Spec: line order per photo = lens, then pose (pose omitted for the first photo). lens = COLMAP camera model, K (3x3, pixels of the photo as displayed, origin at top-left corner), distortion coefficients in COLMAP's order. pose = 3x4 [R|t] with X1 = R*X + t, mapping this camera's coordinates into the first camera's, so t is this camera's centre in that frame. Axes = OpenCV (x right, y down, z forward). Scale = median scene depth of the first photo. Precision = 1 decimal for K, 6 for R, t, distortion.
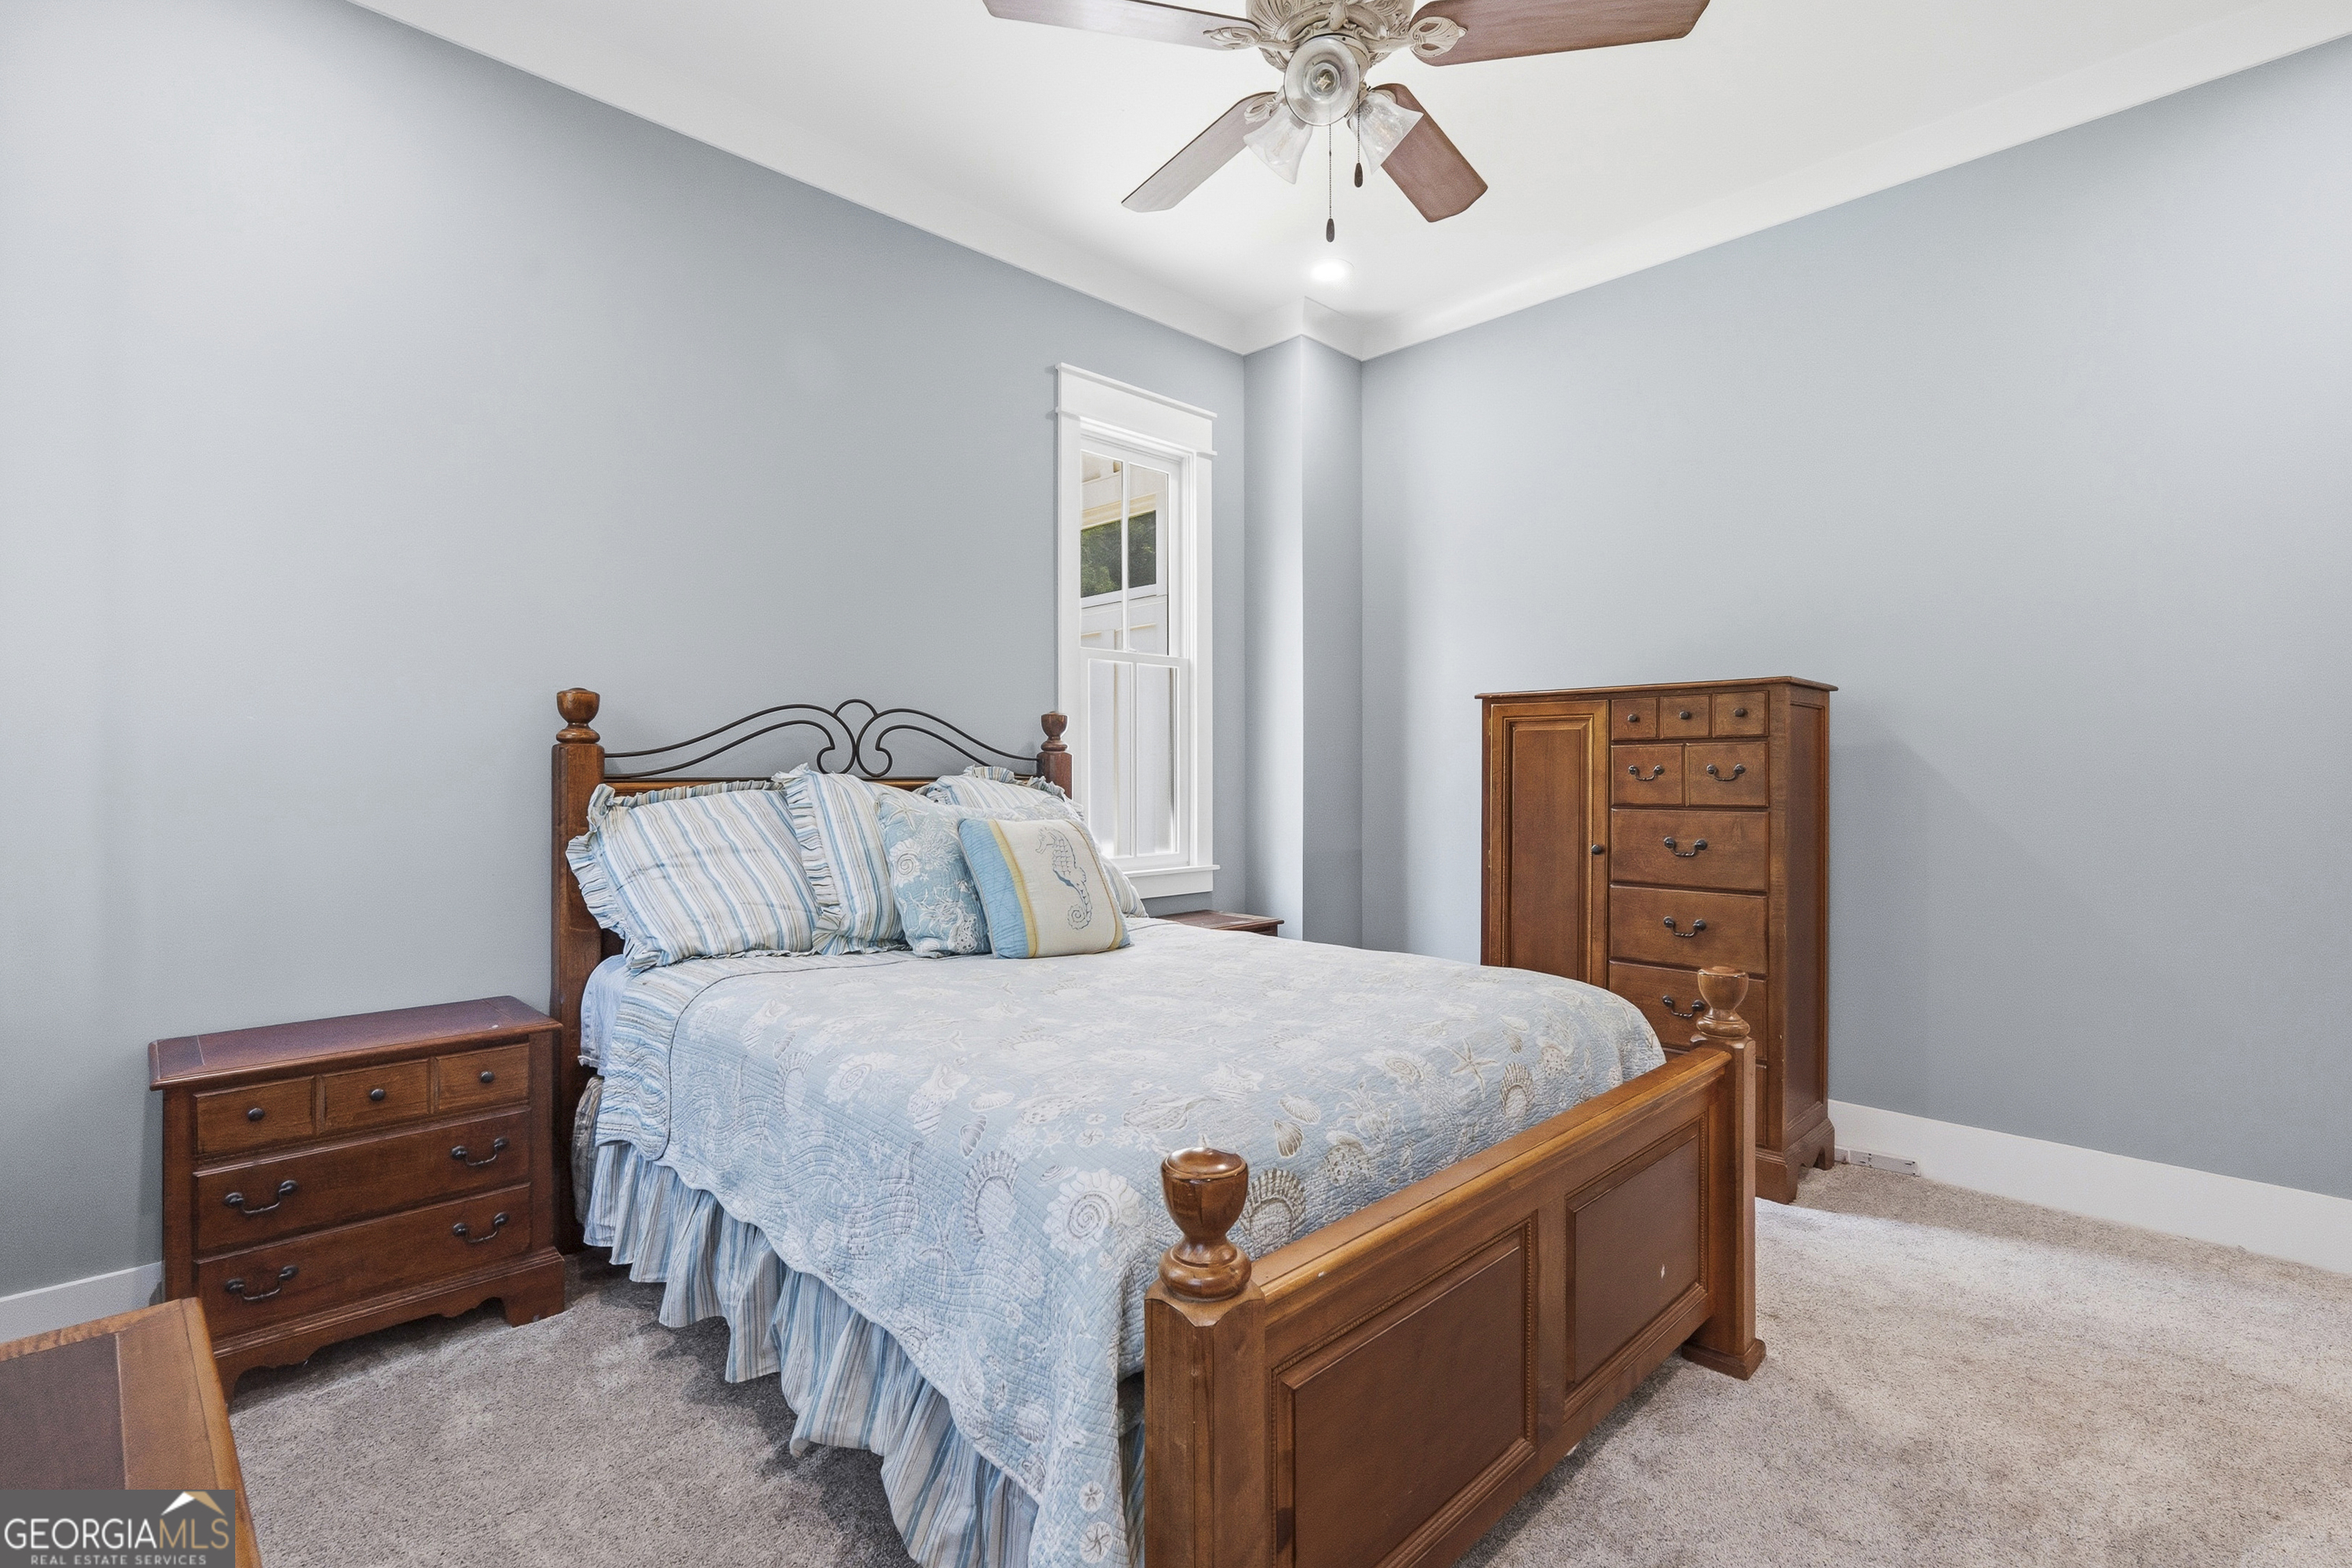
lens RADIAL K [[1050.5, 0, 1177.8], [0, 1050.5, 774.4], [0, 0, 1]] dist [-0.008687, 0.001273]
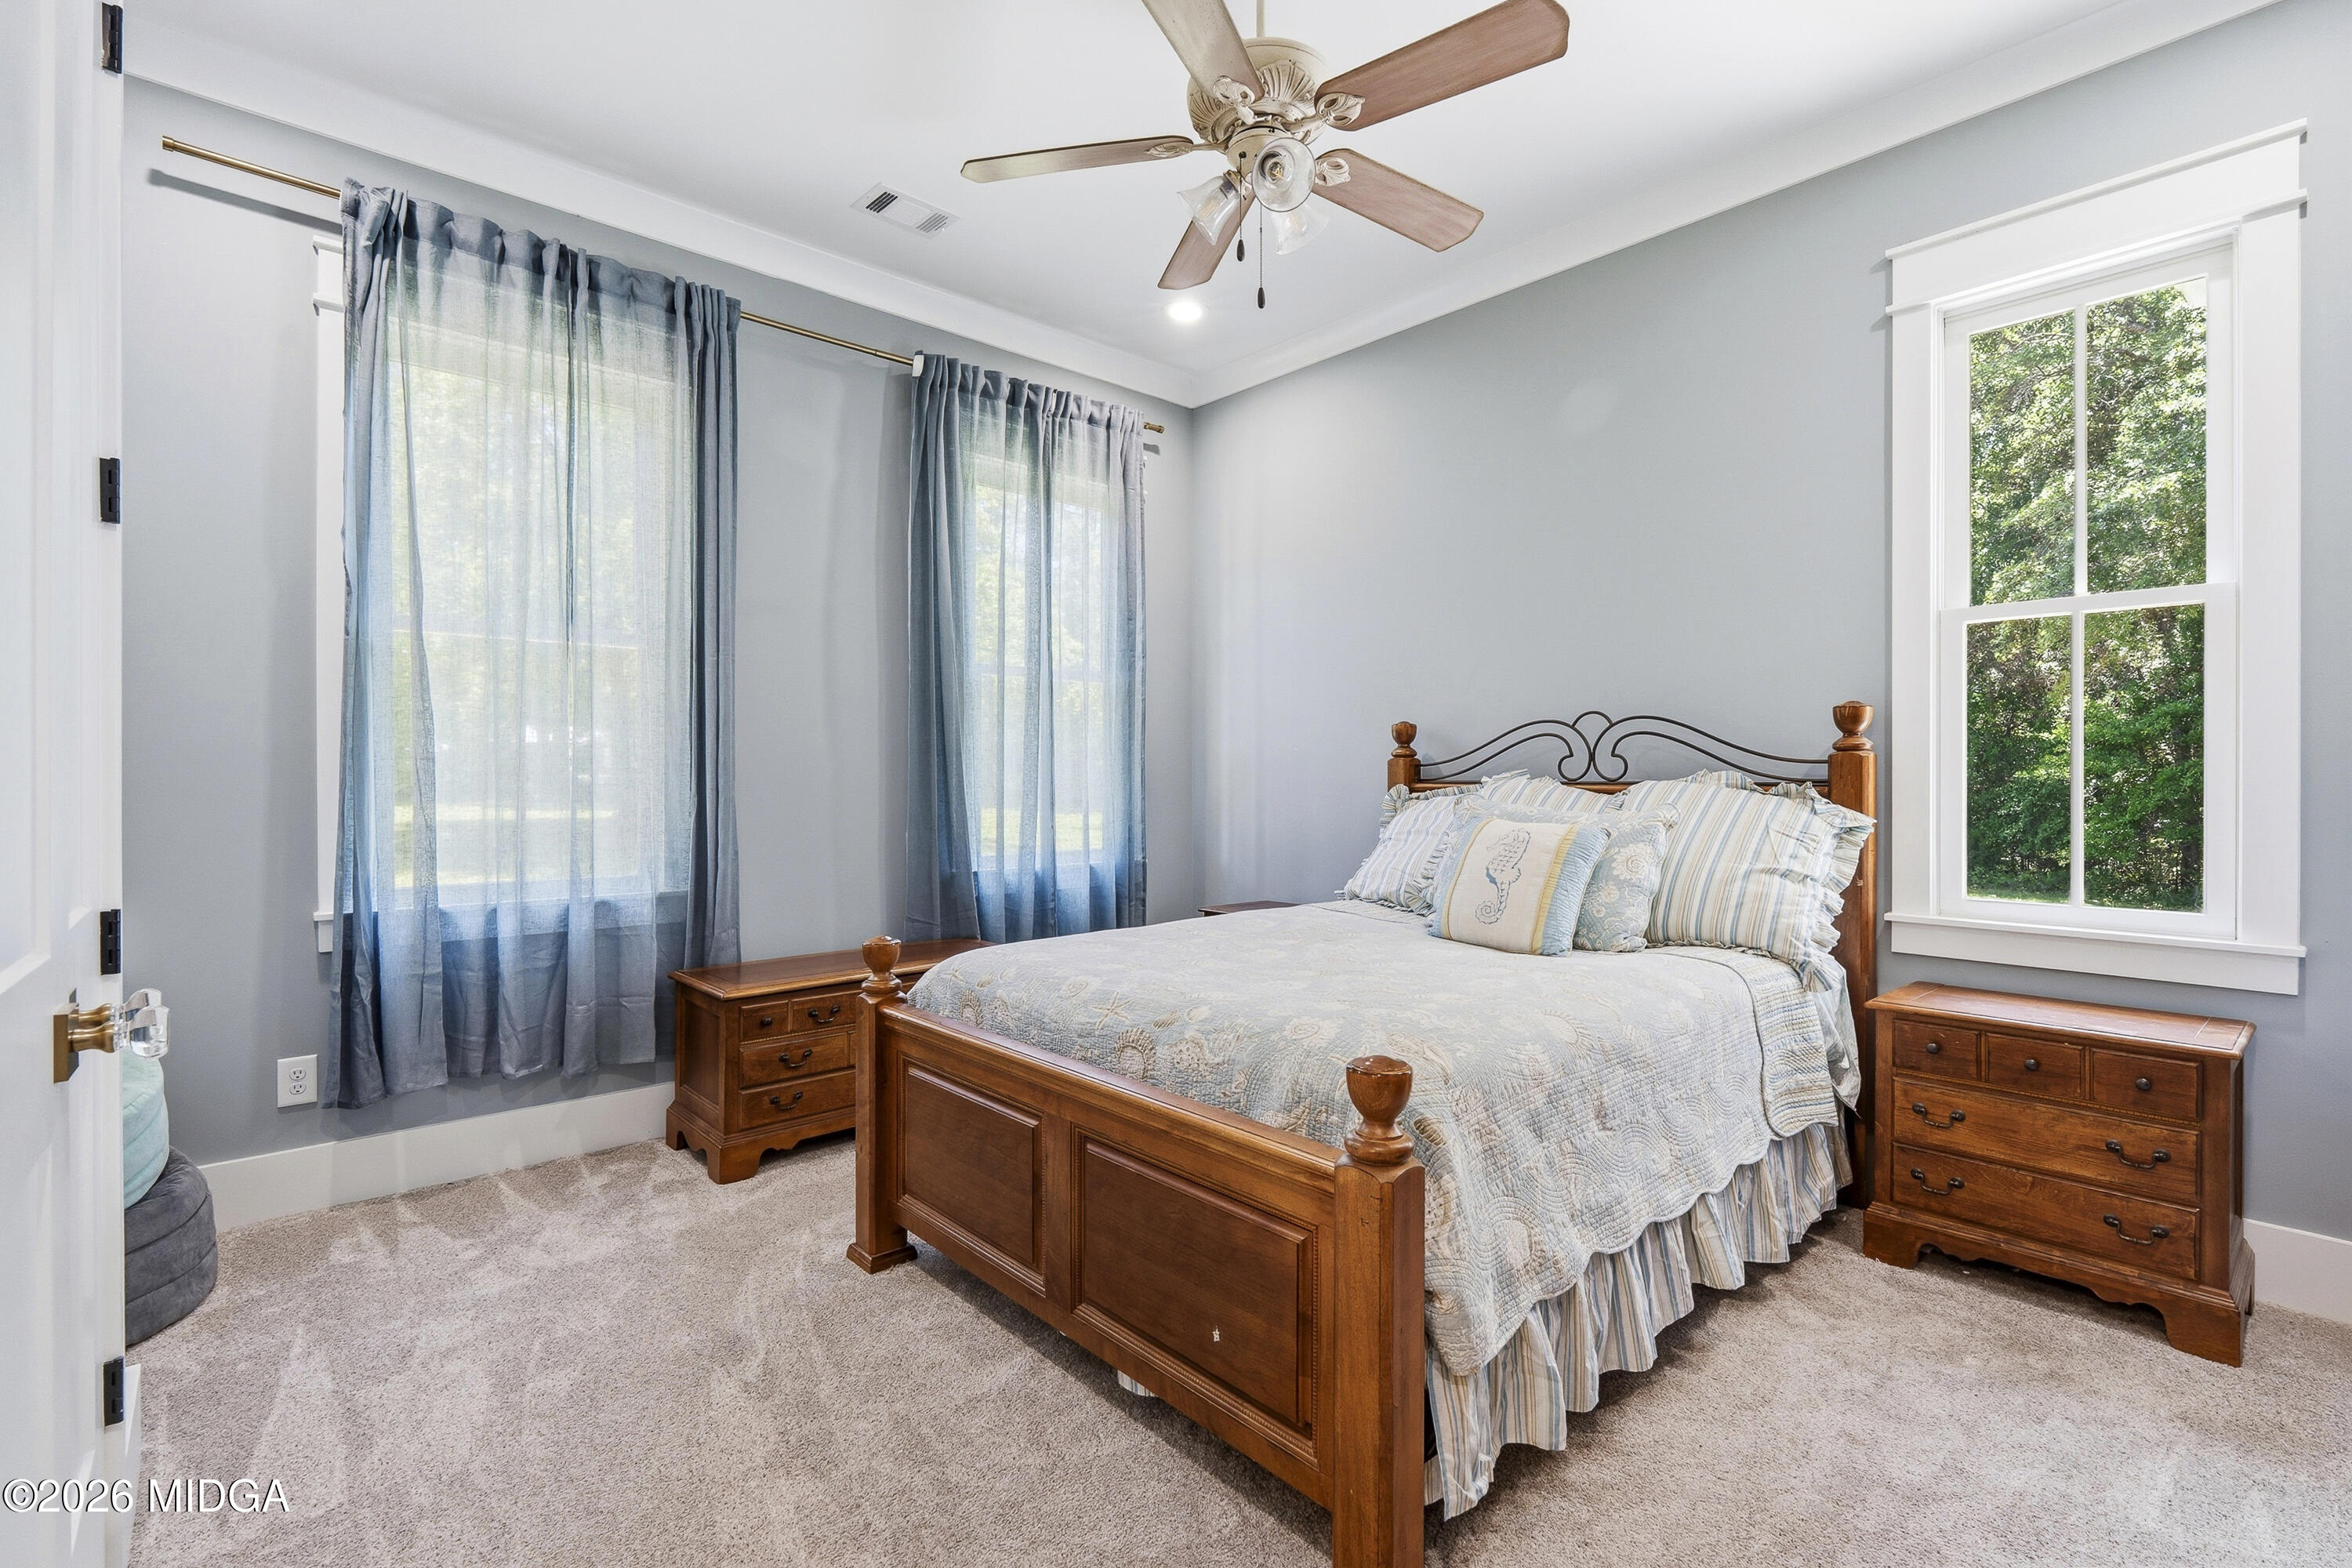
lens RADIAL K [[1050.5, 0, 1181.2], [0, 1050.5, 788.1], [0, 0, 1]] dist [-0.008687, 0.001273]
pose [[-0.024801, 0.010324, -0.999639, 0.798806], [-0.005637, 0.999929, 0.010467, 0.000724], [0.999677, 0.005894, -0.024741, 0.585776]]
